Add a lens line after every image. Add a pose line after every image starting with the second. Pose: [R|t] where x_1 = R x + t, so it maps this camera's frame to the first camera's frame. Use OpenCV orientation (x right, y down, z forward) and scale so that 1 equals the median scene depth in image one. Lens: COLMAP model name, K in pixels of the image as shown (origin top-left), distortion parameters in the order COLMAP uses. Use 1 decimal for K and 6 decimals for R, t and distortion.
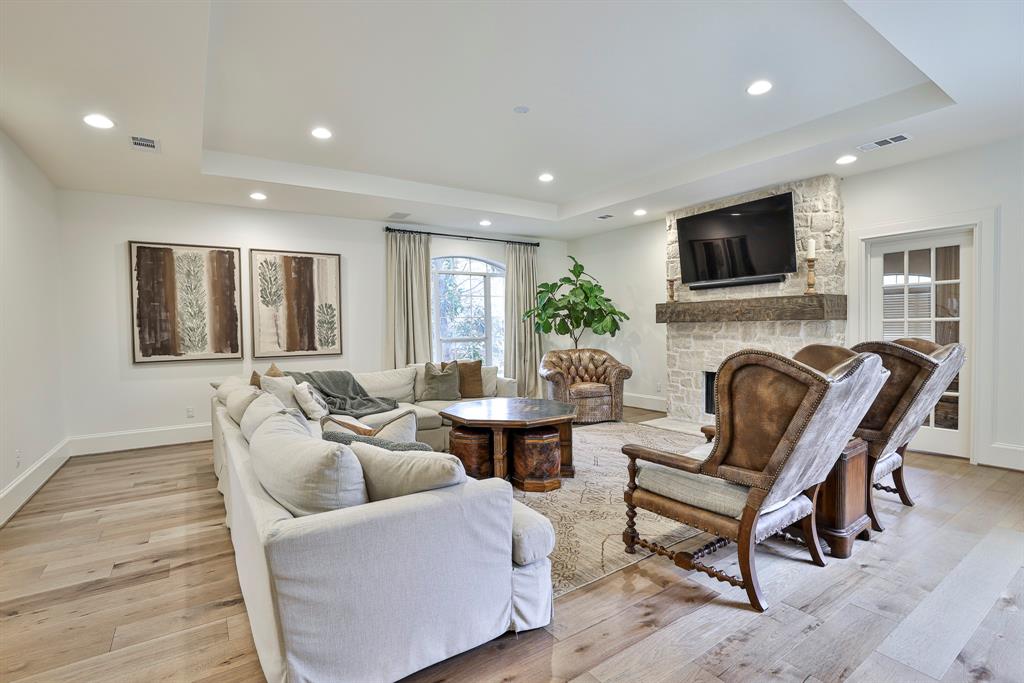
lens RADIAL K [[485.3, 0, 512.0], [0, 485.3, 341.5], [0, 0, 1]] dist [-0.033695, 0.000284]
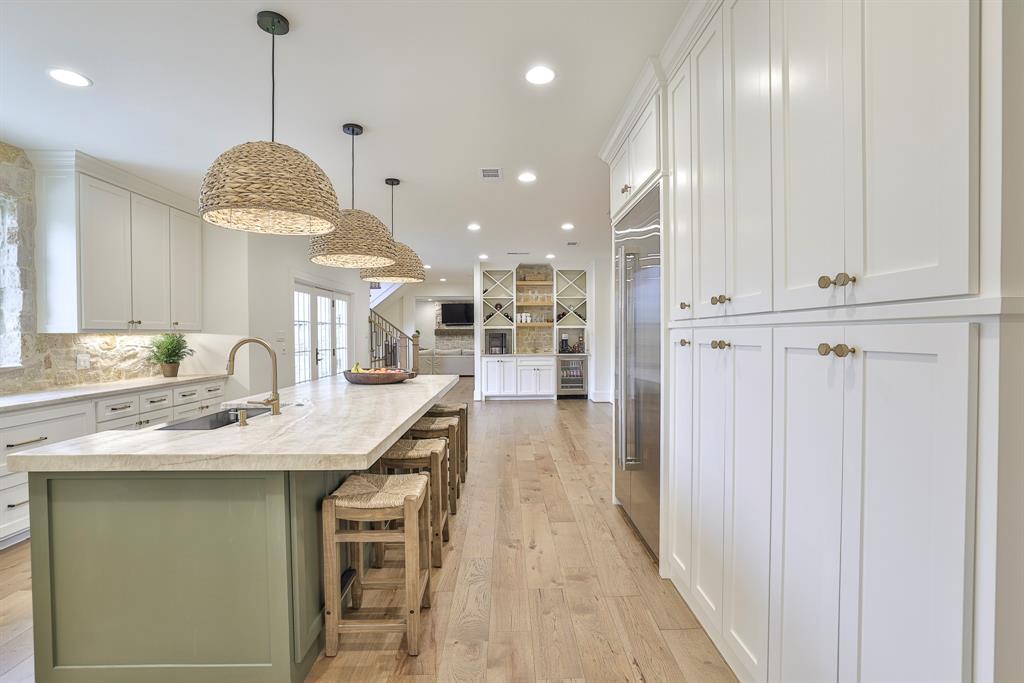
lens RADIAL K [[471.1, 0, 512.0], [0, 471.1, 341.5], [0, 0, 1]] dist [-0.027298, 0.000570]
pose [[0.545161, -0.002855, 0.838327, -2.083946], [0.026952, 0.999537, -0.014123, 0.059604], [-0.837898, 0.030294, 0.544985, -1.134761]]
